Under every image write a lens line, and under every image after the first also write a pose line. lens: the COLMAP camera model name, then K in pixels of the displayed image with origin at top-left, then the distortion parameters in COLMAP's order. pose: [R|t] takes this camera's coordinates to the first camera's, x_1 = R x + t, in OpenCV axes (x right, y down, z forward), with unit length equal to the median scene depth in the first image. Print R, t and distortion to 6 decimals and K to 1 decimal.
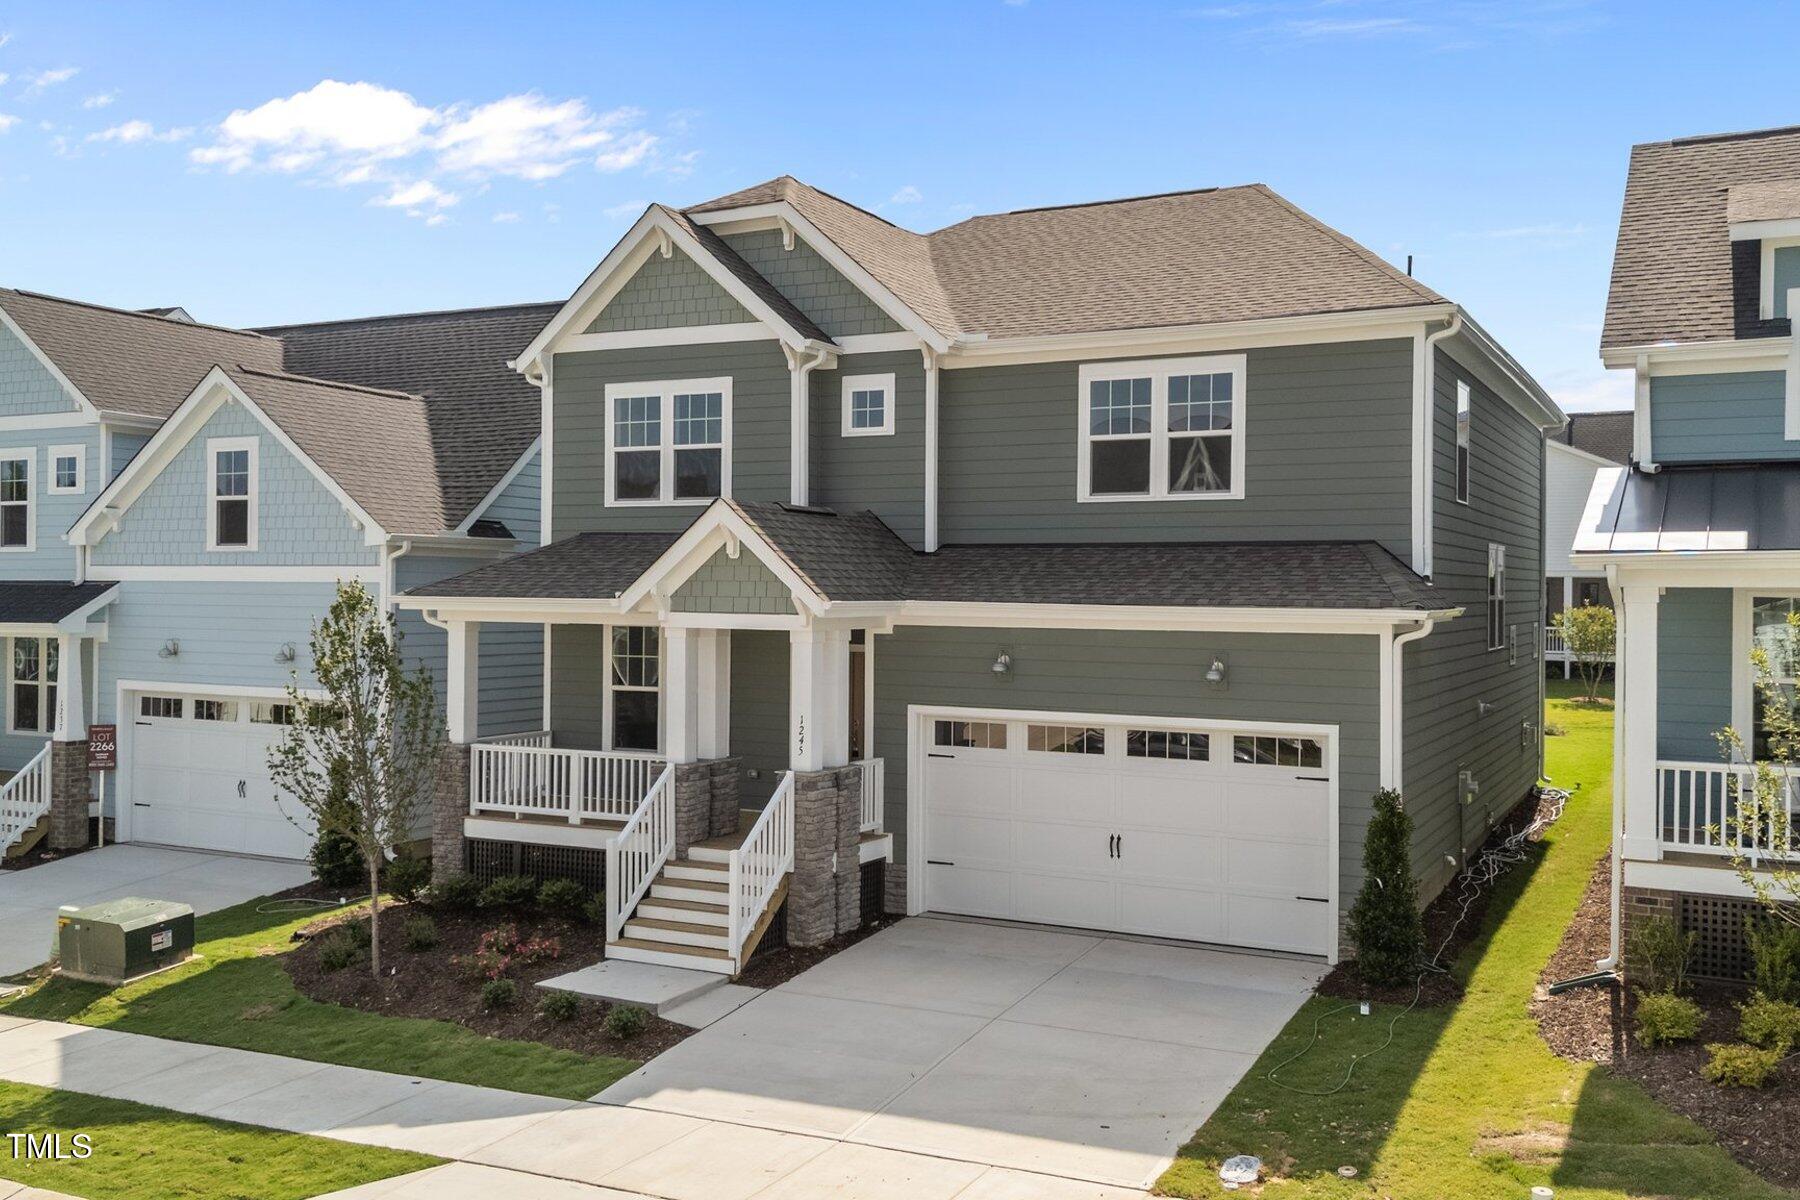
lens RADIAL K [[1633.9, 0, 900.0], [0, 1633.9, 600.0], [0, 0, 1]] dist [0.254596, -0.735313]
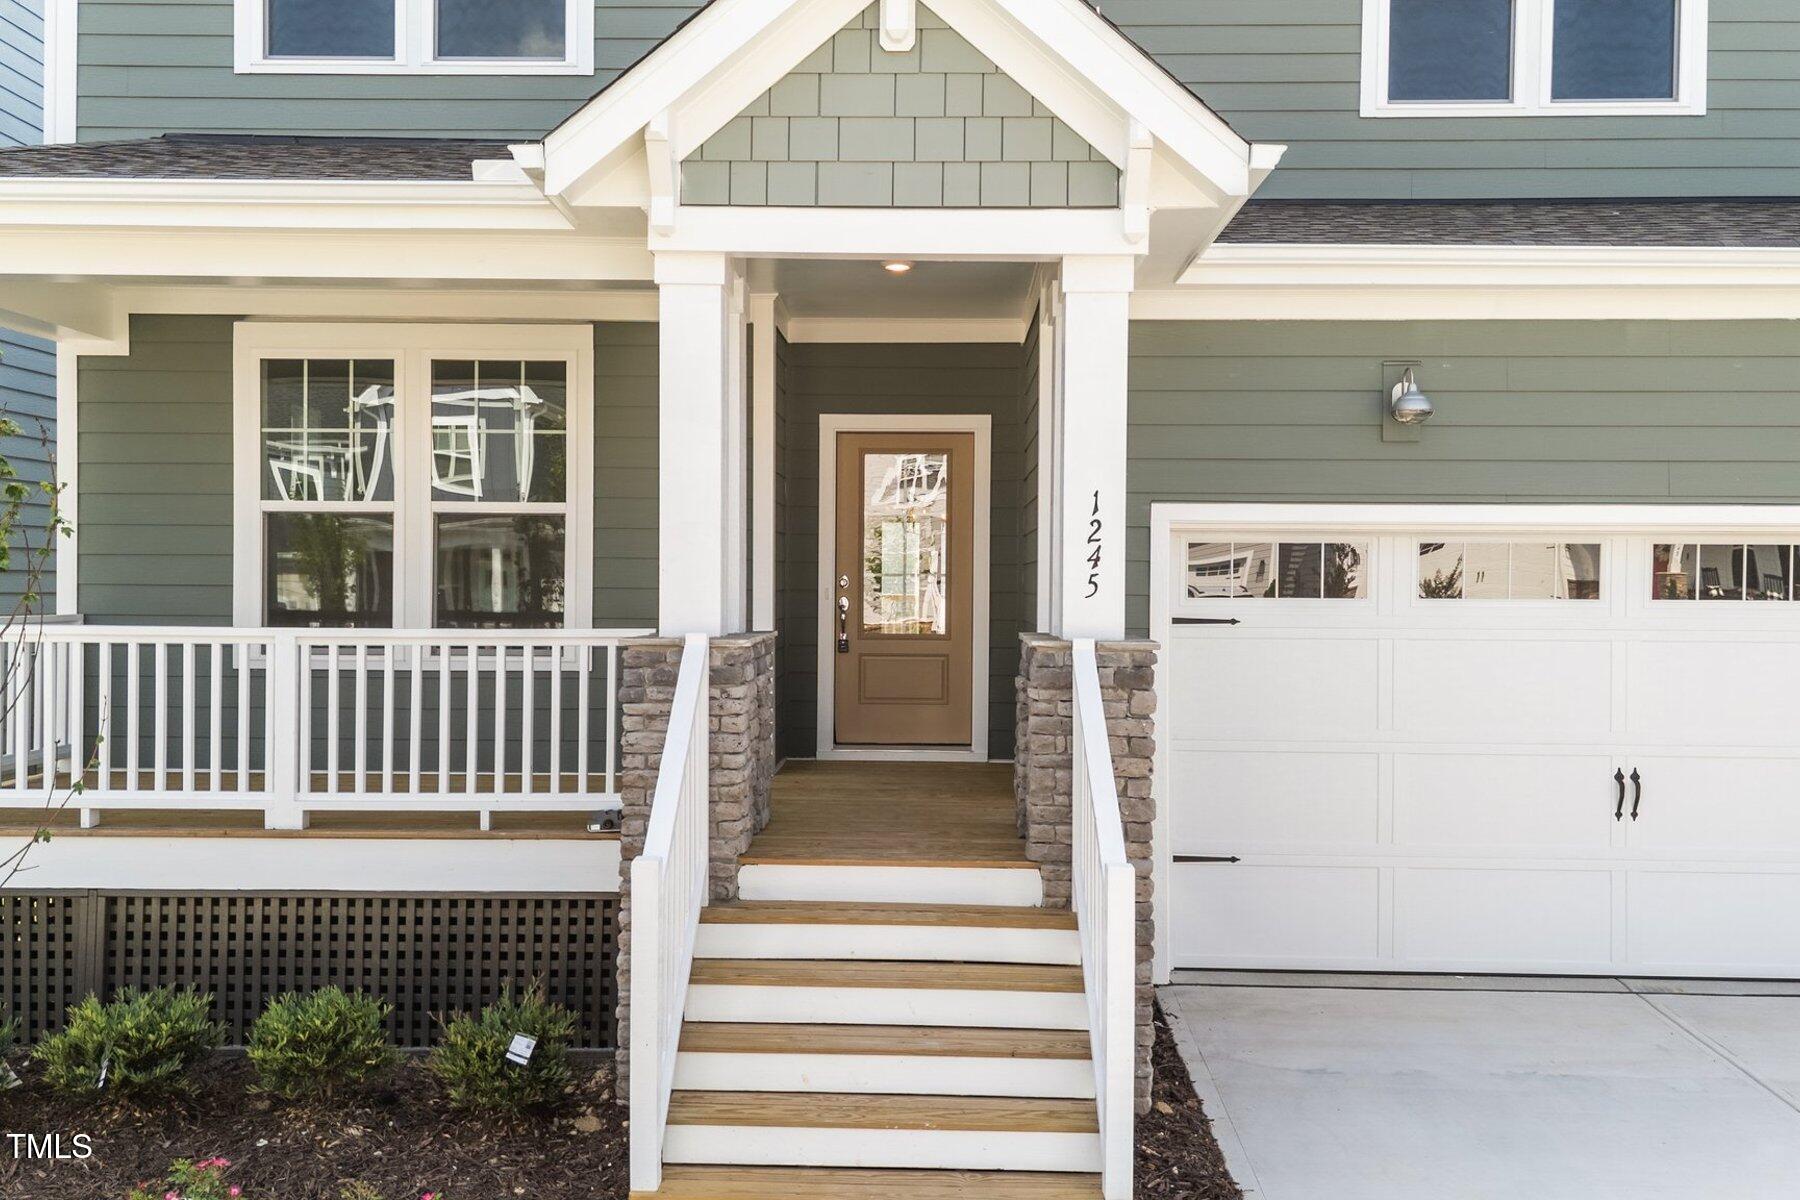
lens RADIAL K [[1561.2, 0, 900.0], [0, 1561.2, 600.0], [0, 0, 1]] dist [0.097534, -0.140068]
pose [[0.897956, -0.005438, 0.440051, -0.245175], [0.002486, 0.999970, 0.007285, 0.088871], [-0.440078, -0.005448, 0.897943, 0.673745]]
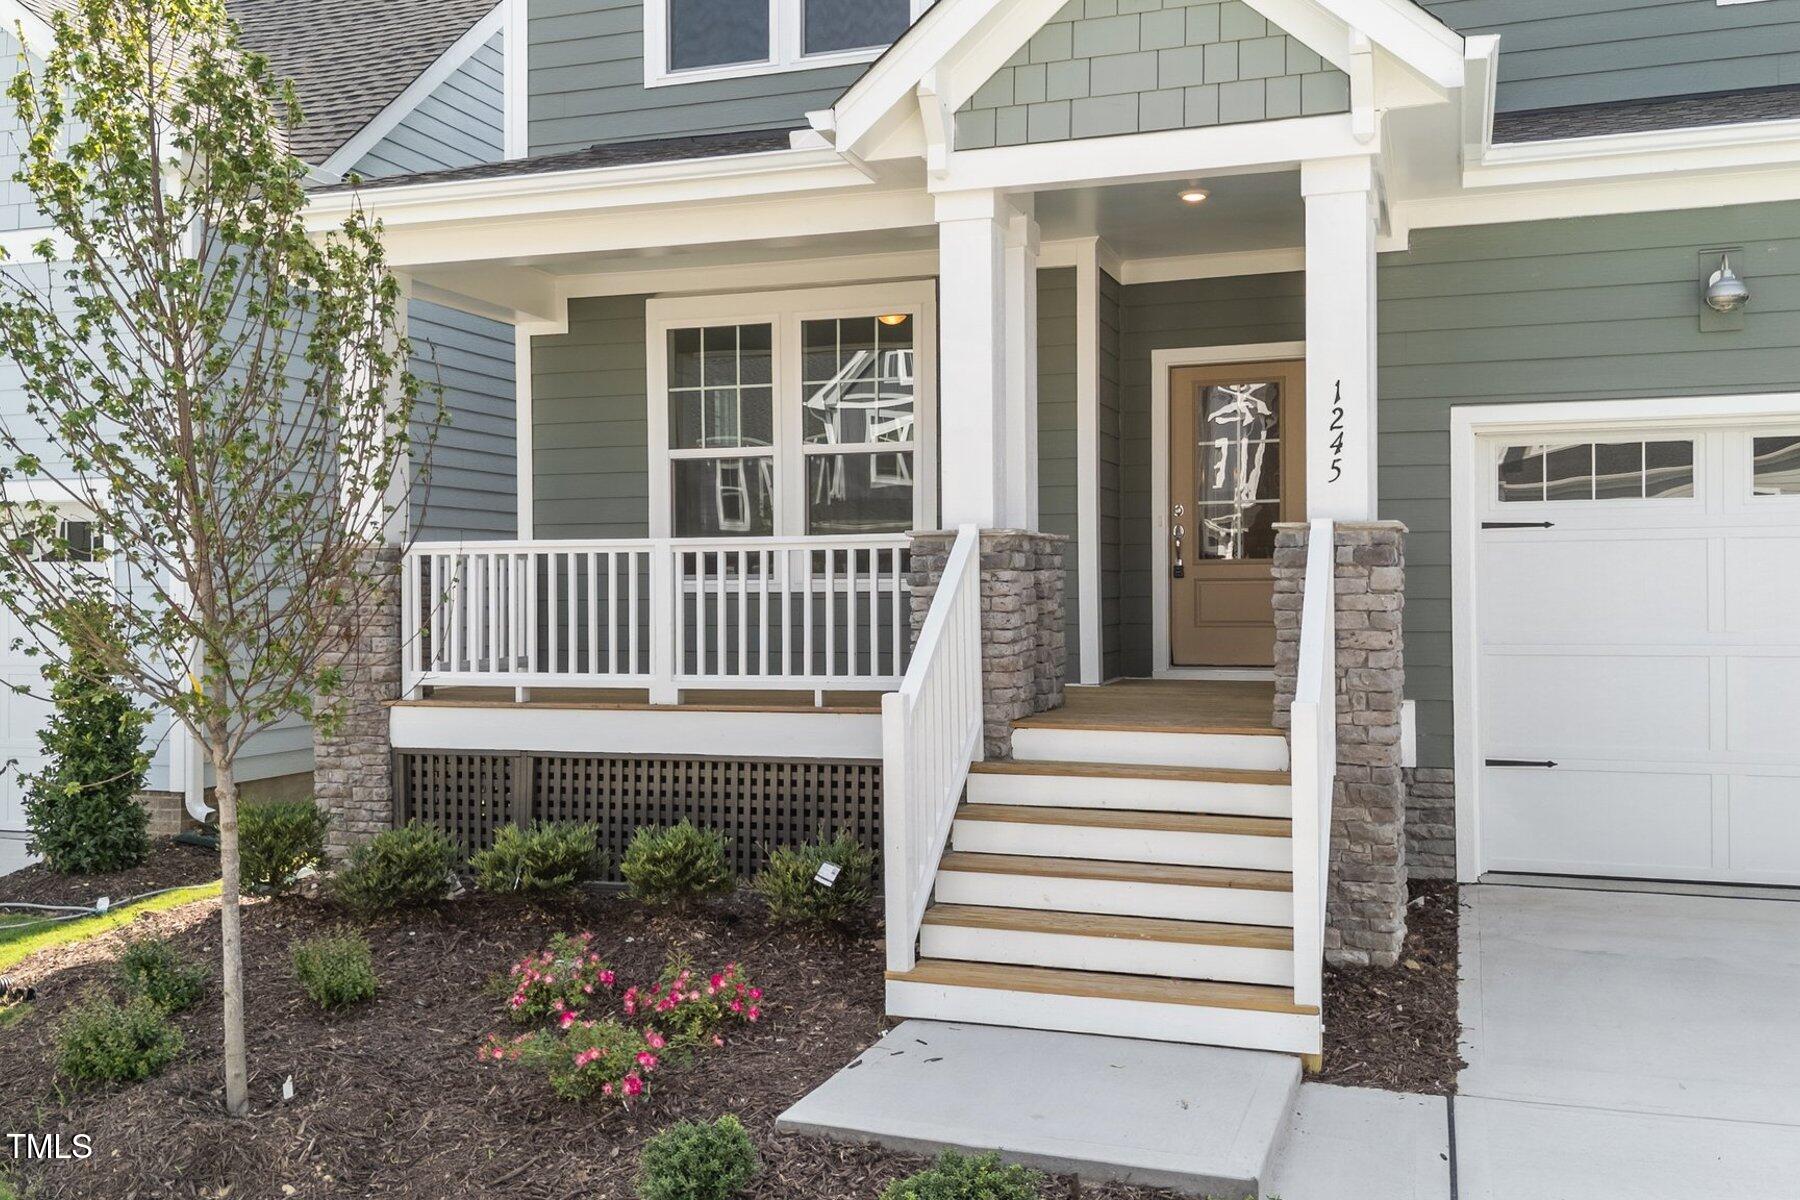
lens RADIAL K [[1608.2, 0, 907.4], [0, 1608.2, 586.3], [0, 0, 1]] dist [0.104474, -0.166811]
pose [[0.987894, -0.014652, 0.154440, -0.213419], [0.015858, 0.999853, -0.006578, 0.115869], [-0.154320, 0.008948, 0.987980, 0.607246]]
